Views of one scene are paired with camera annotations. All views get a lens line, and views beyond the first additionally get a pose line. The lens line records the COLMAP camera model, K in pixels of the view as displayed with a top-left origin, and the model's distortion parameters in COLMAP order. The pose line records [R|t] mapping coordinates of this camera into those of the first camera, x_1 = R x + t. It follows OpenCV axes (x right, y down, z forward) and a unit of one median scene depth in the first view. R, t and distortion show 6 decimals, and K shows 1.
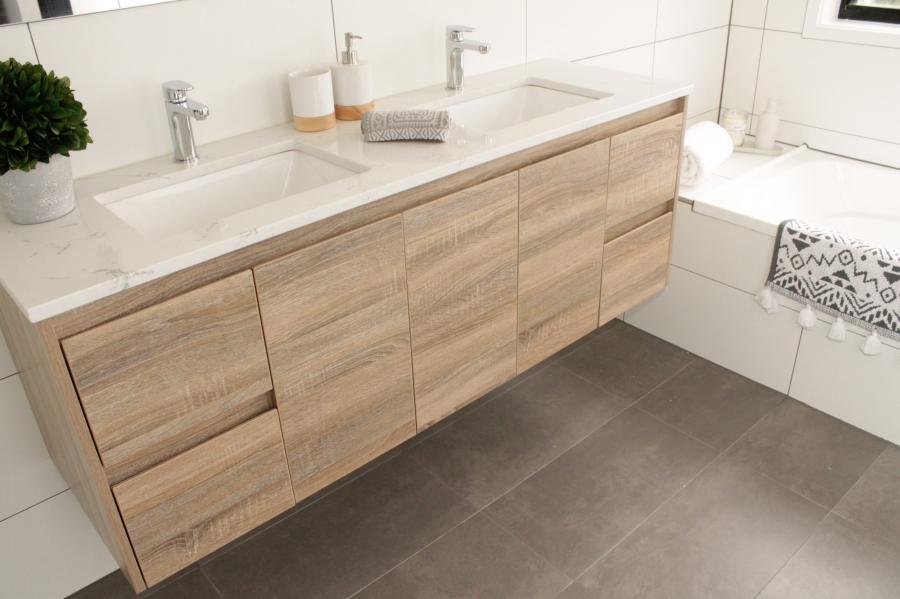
lens RADIAL K [[757.7, 0, 446.3], [0, 757.7, 304.7], [0, 0, 1]] dist [-0.172146, 0.152938]
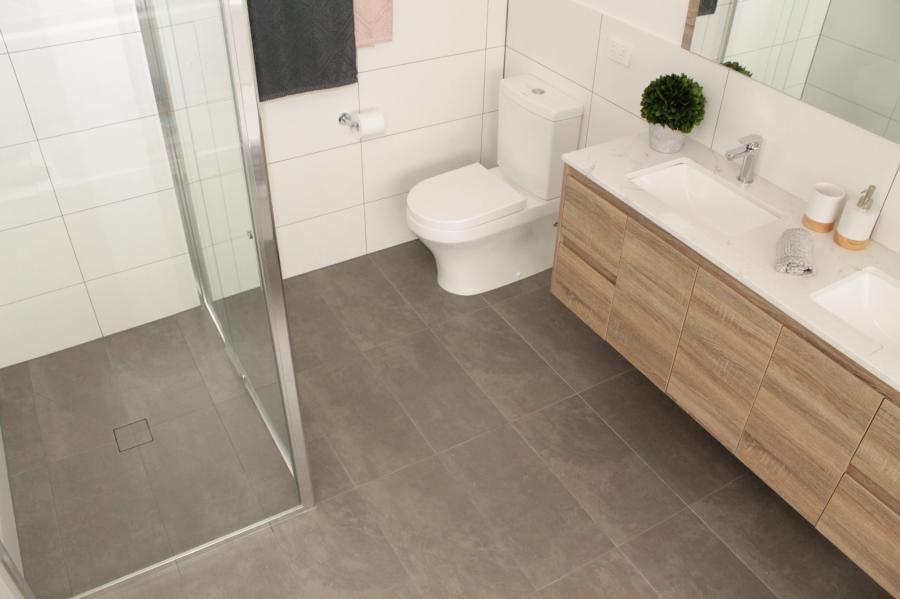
lens RADIAL K [[757.7, 0, 446.3], [0, 757.7, 304.7], [0, 0, 1]] dist [-0.172146, 0.152938]
pose [[-0.198888, 0.632493, -0.748596, 1.123095], [-0.487249, 0.598939, 0.635500, -0.716330], [0.850313, 0.491146, 0.189060, 0.261977]]
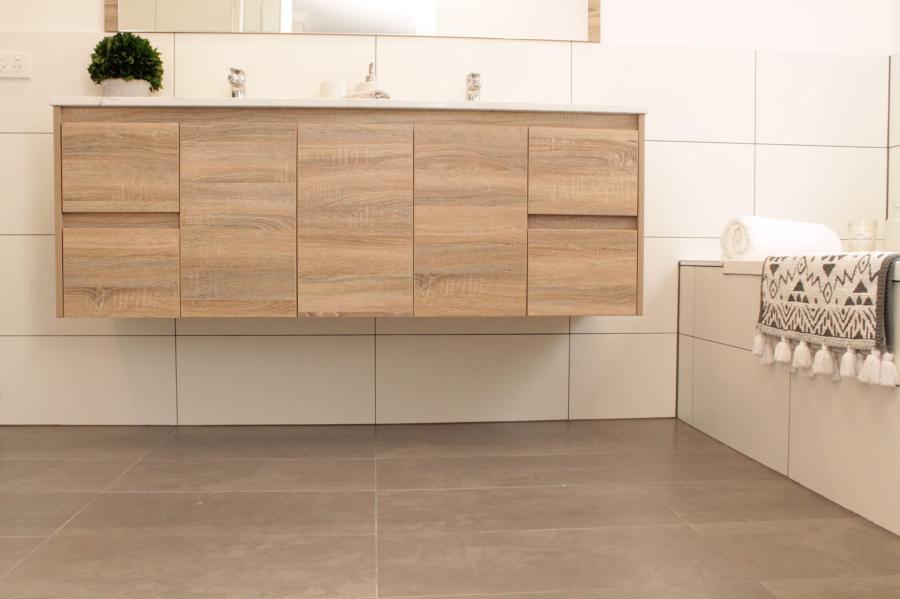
lens RADIAL K [[845.0, 0, 450.0], [0, 845.0, 299.5], [0, 0, 1]] dist [-0.157205, 0.174760]
pose [[0.805543, 0.069362, -0.588464, 1.021432], [-0.320386, 0.886417, -0.334092, 0.553277], [0.498451, 0.457661, 0.736270, 0.103334]]
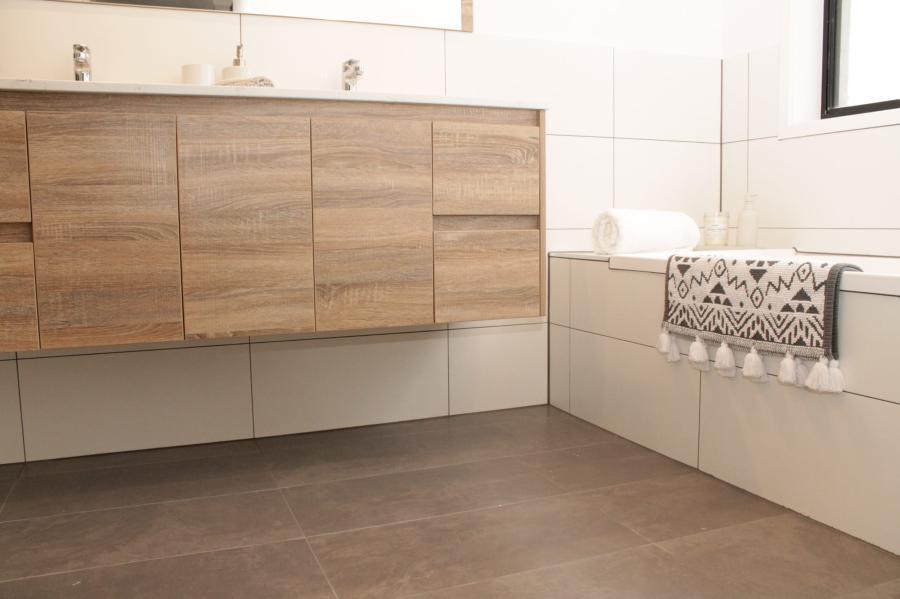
lens RADIAL K [[757.7, 0, 446.3], [0, 757.7, 304.7], [0, 0, 1]] dist [-0.172146, 0.152938]
pose [[0.942792, 0.062418, -0.327487, 0.686768], [-0.183936, 0.916665, -0.354814, 0.453286], [0.278049, 0.394752, 0.875705, 0.169349]]
